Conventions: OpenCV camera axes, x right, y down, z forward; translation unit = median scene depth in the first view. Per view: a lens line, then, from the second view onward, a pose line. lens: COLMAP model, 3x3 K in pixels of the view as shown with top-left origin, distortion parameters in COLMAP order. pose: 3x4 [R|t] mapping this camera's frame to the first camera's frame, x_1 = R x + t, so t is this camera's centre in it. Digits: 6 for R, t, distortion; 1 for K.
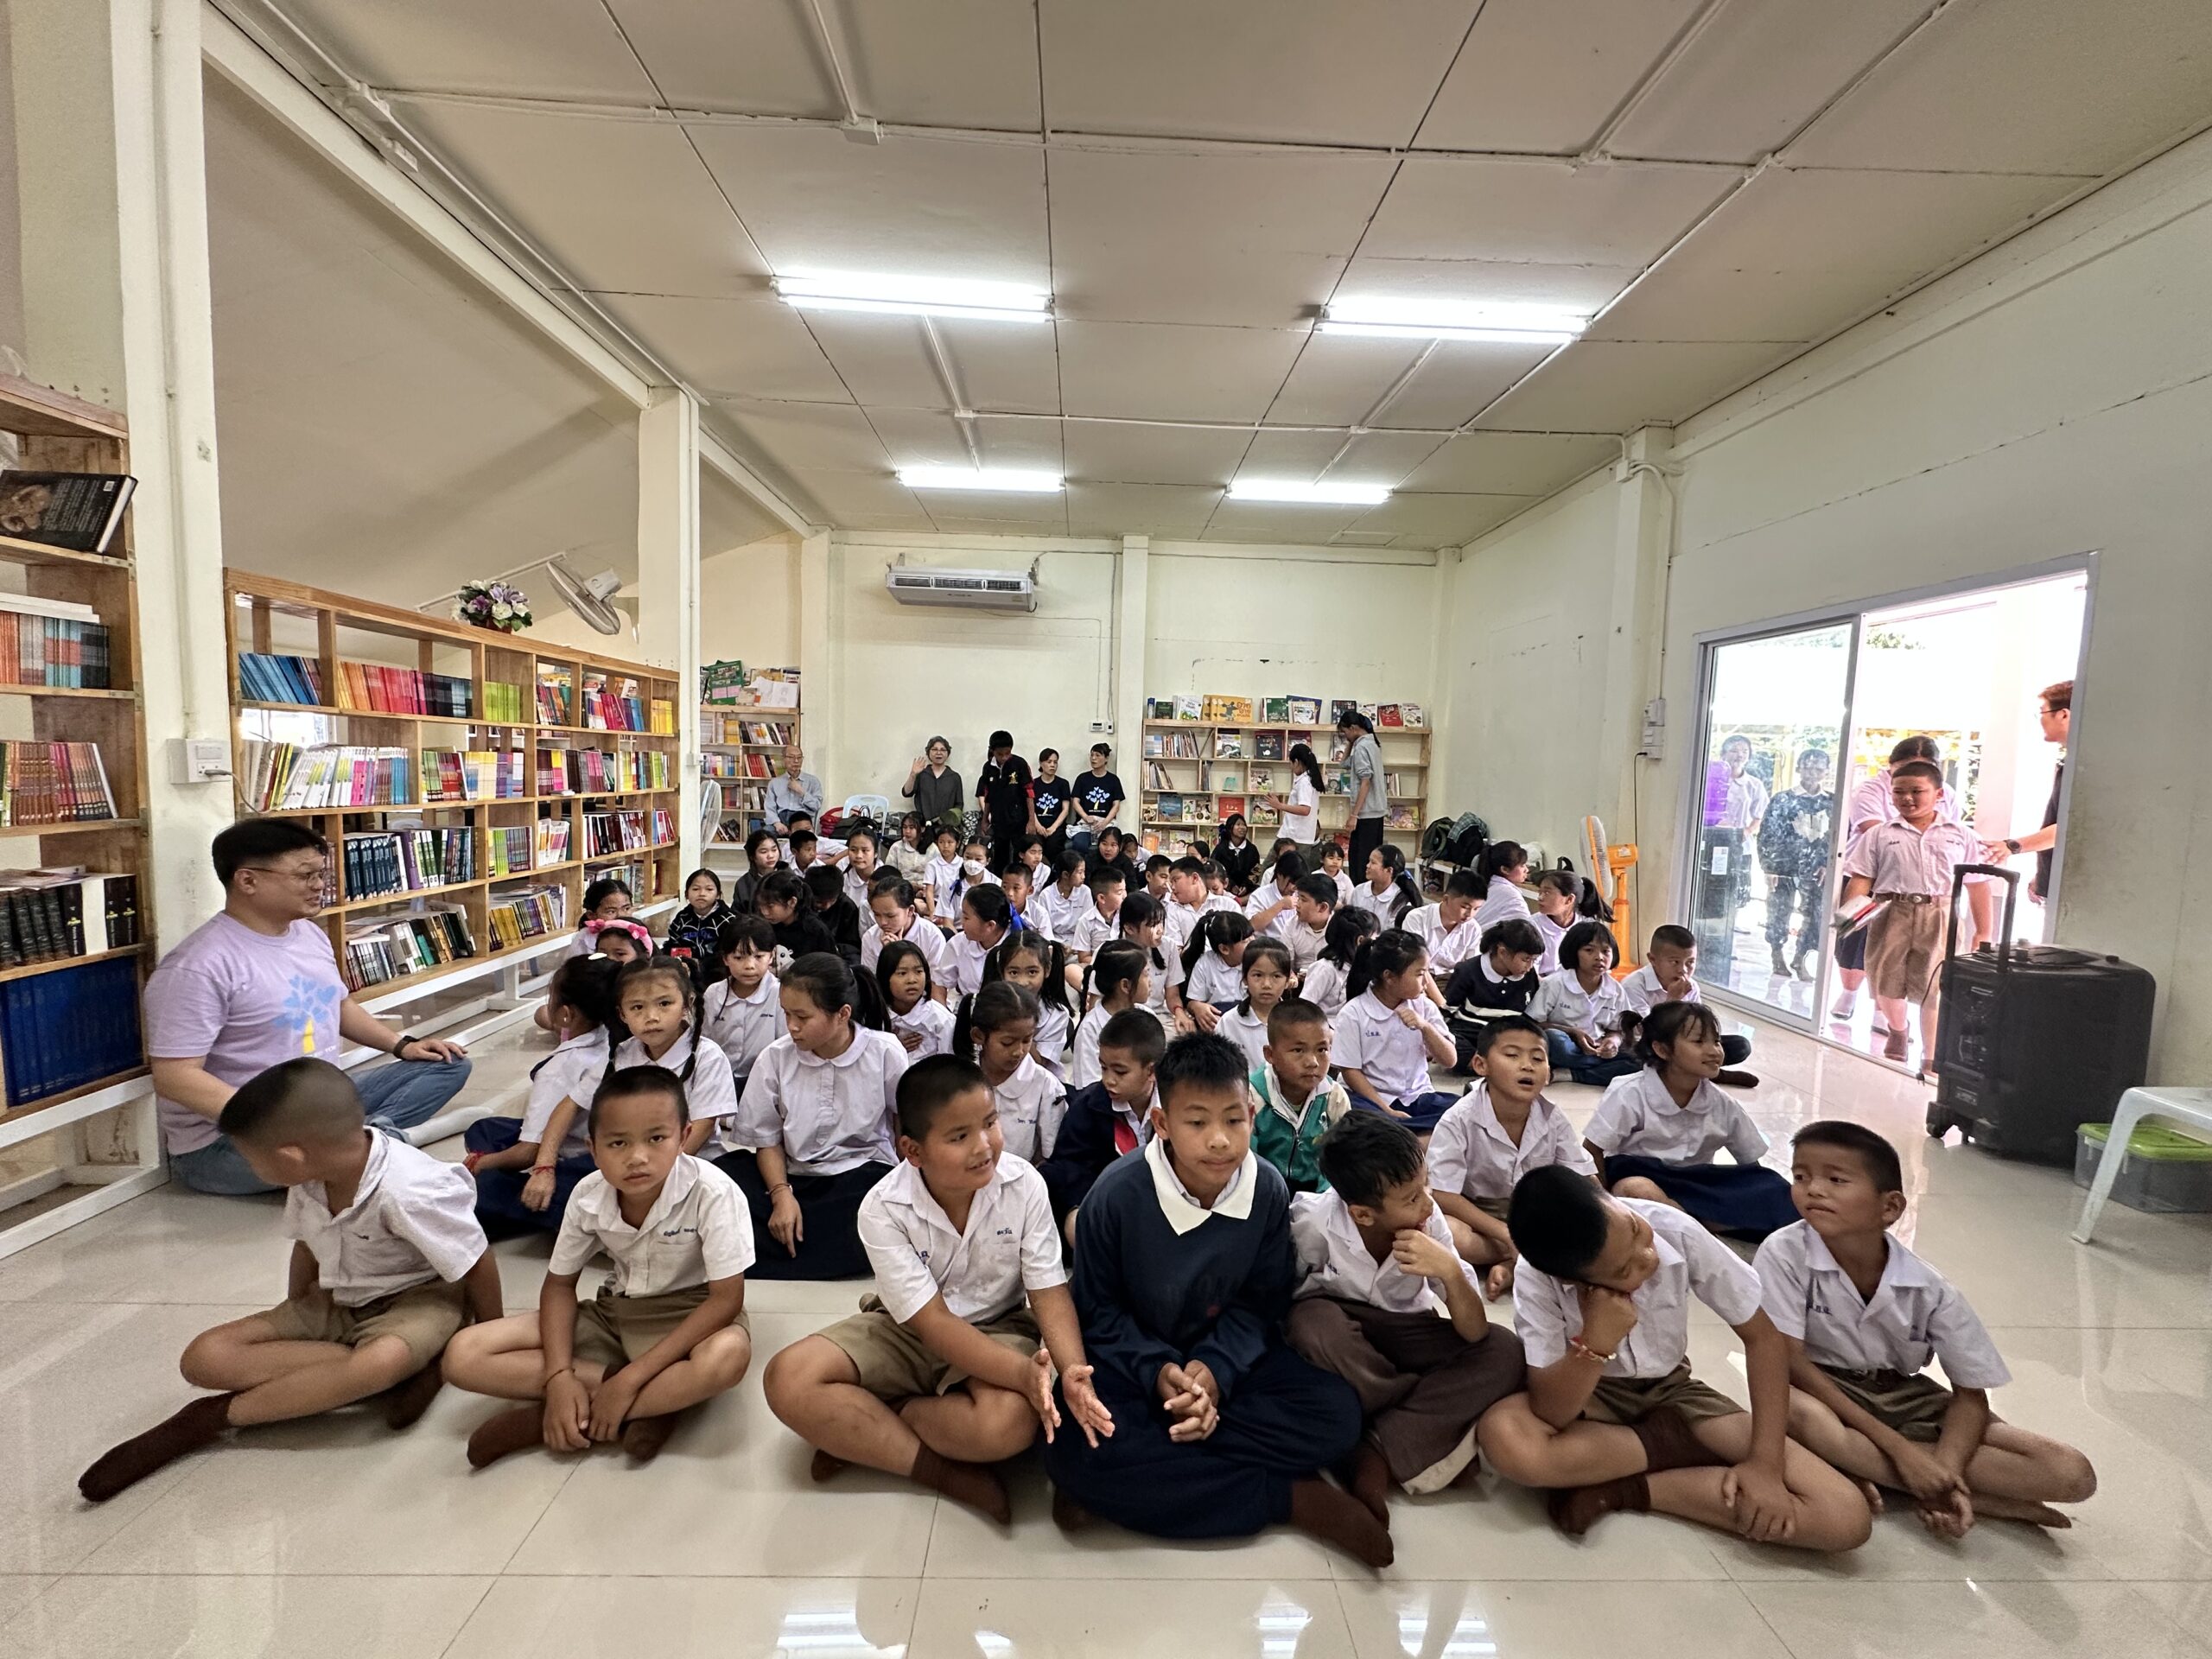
lens RADIAL K [[886.5, 0, 1102.2], [0, 886.5, 843.2], [0, 0, 1]] dist [-0.001395, 0.000464]
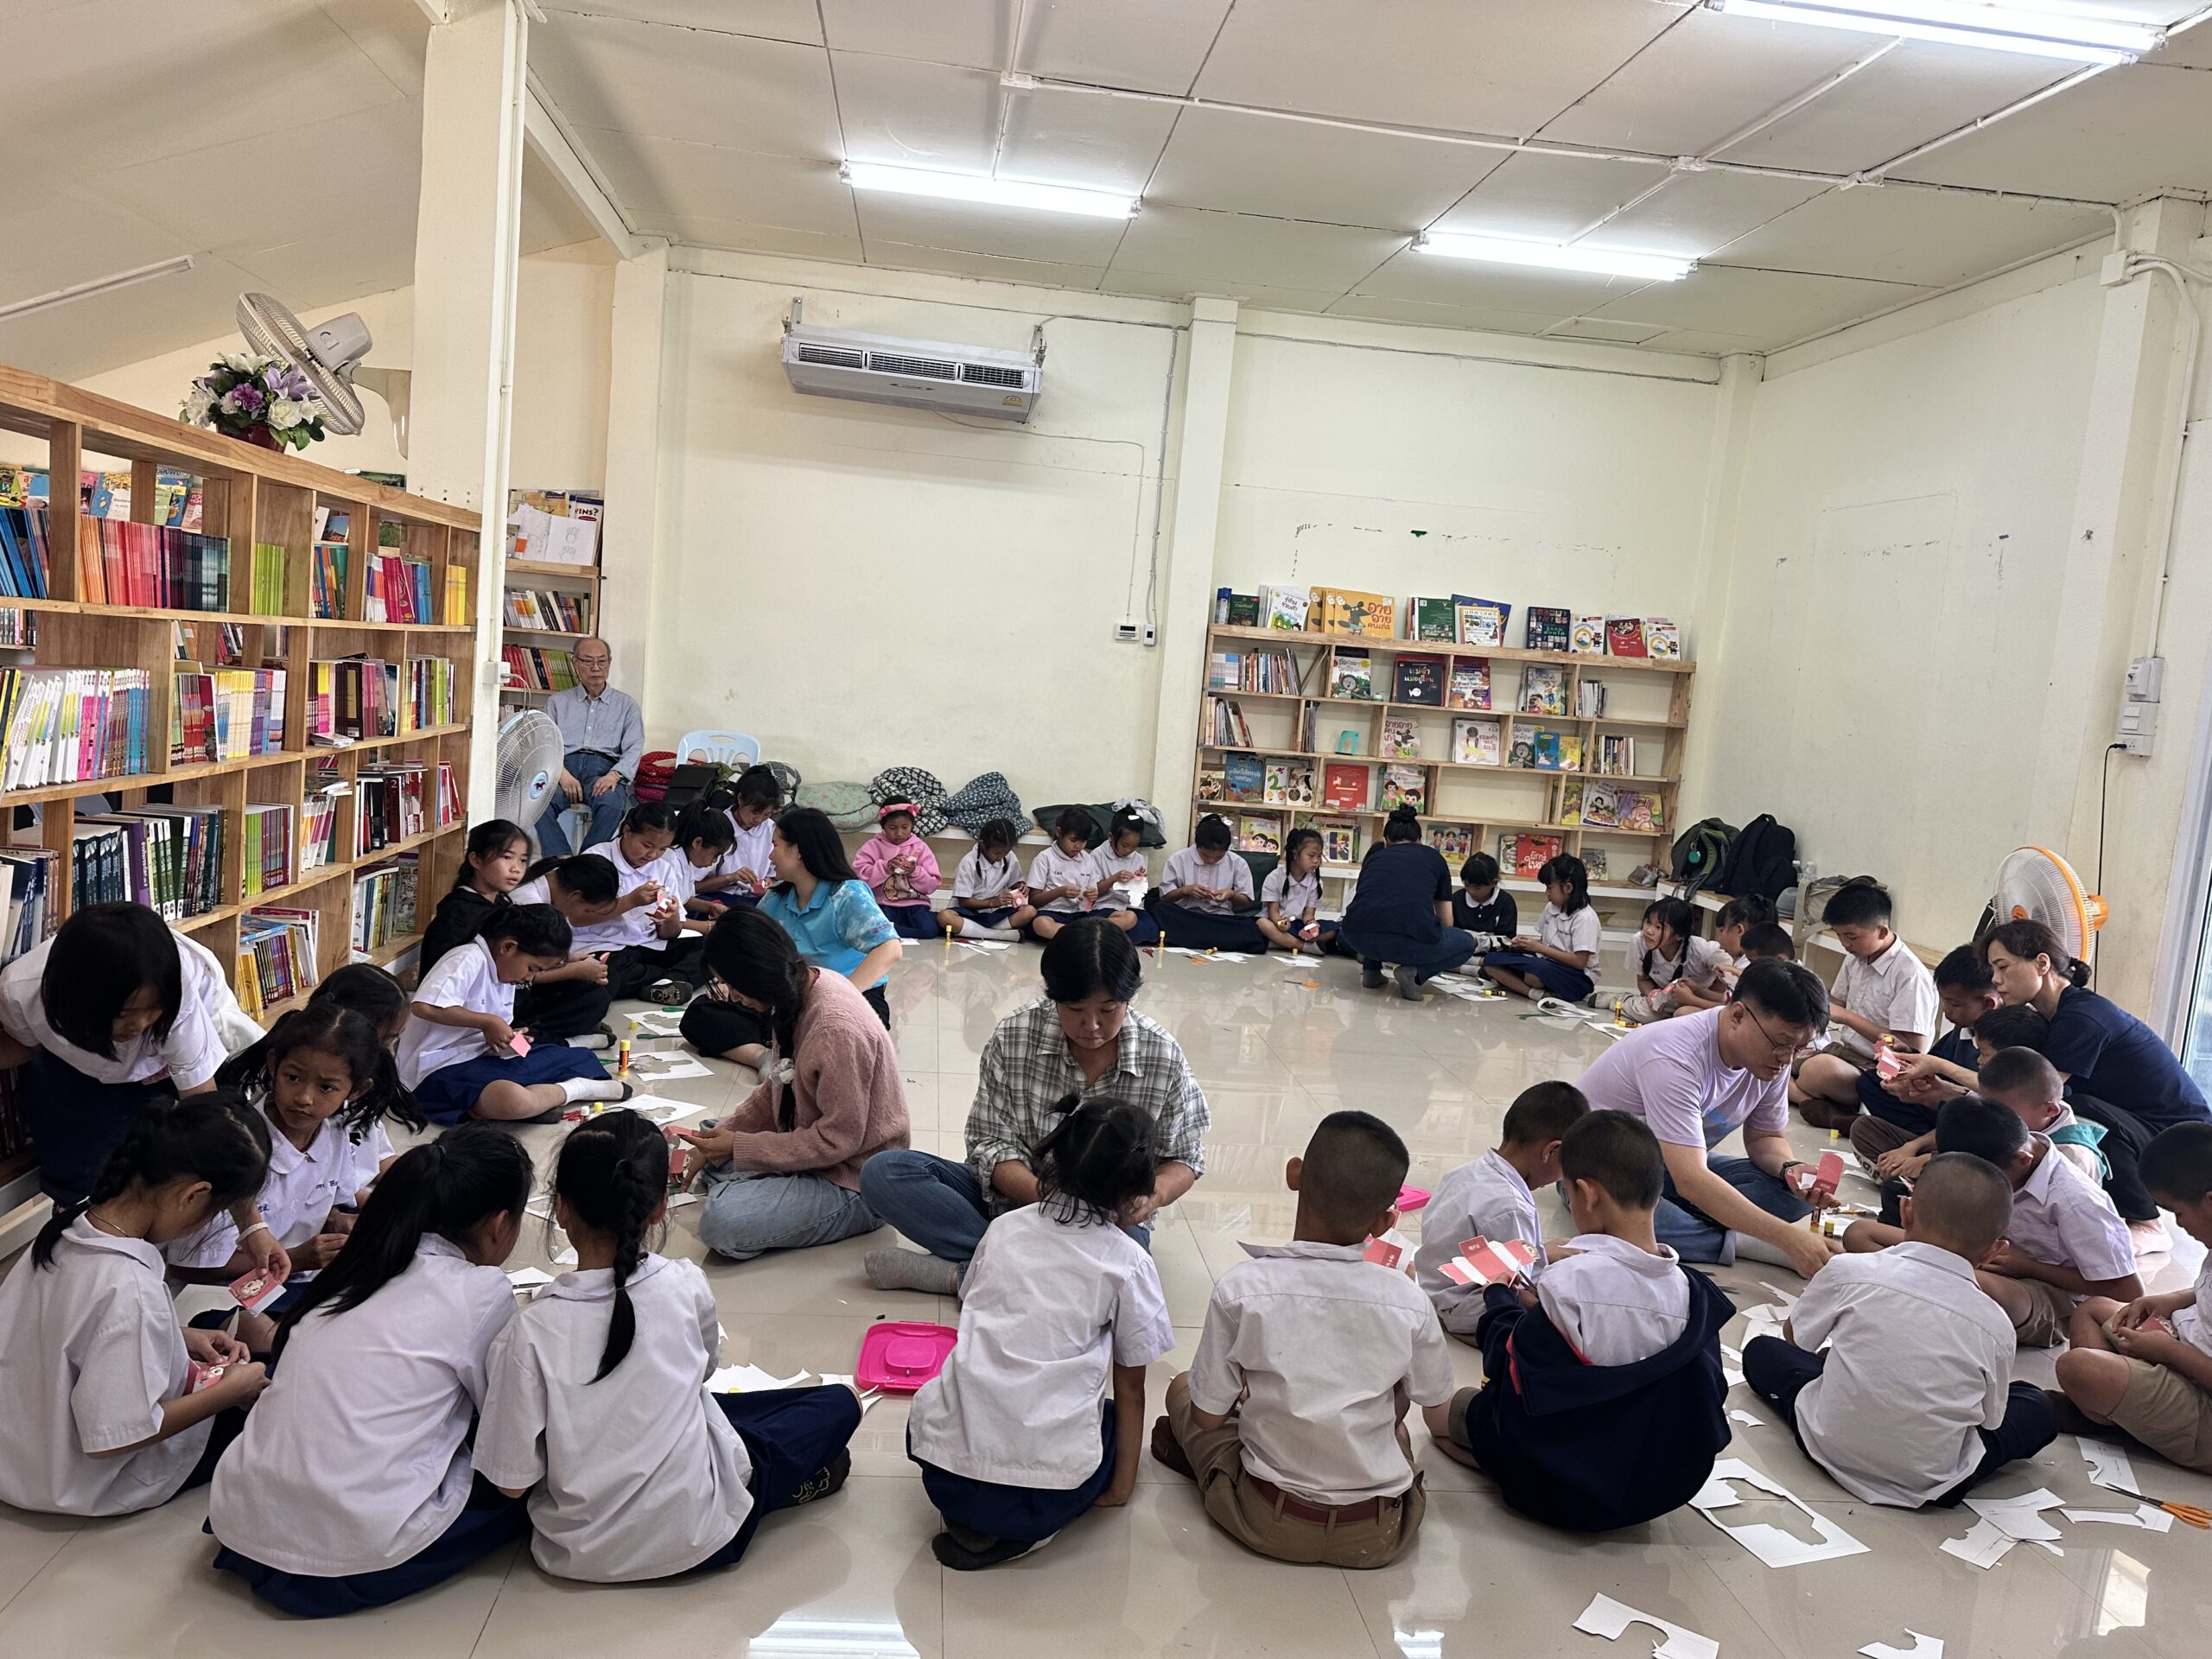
lens RADIAL K [[1557.2, 0, 1091.0], [0, 1557.2, 848.4], [0, 0, 1]] dist [0.057087, -0.049737]
pose [[0.995246, 0.042936, 0.087416, -0.123246], [-0.045715, 0.998503, 0.030046, -0.022789], [-0.085995, -0.033900, 0.995719, -0.007286]]
